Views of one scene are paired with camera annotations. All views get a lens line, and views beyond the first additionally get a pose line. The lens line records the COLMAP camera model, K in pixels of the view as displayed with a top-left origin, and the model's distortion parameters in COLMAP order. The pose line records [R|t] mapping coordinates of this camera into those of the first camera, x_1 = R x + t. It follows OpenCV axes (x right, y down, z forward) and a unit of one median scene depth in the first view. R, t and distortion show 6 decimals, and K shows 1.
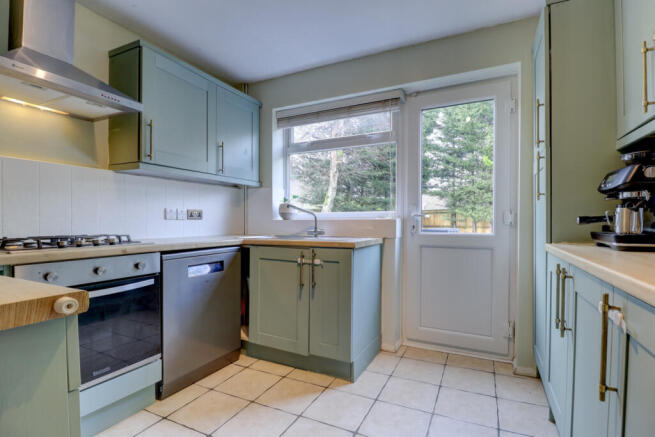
lens RADIAL K [[322.4, 0, 327.5], [0, 322.4, 218.5], [0, 0, 1]] dist [-0.002163, -0.000381]
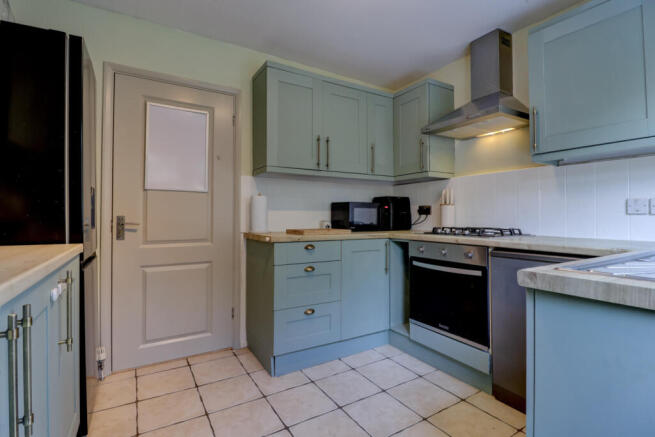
lens RADIAL K [[316.9, 0, 327.5], [0, 316.9, 218.5], [0, 0, 1]] dist [0.000746, 0.000038]
pose [[-0.532433, -0.001160, -0.846472, 0.592991], [0.000846, 0.999998, -0.001903, 0.017211], [0.846472, -0.001729, -0.532431, 1.114252]]
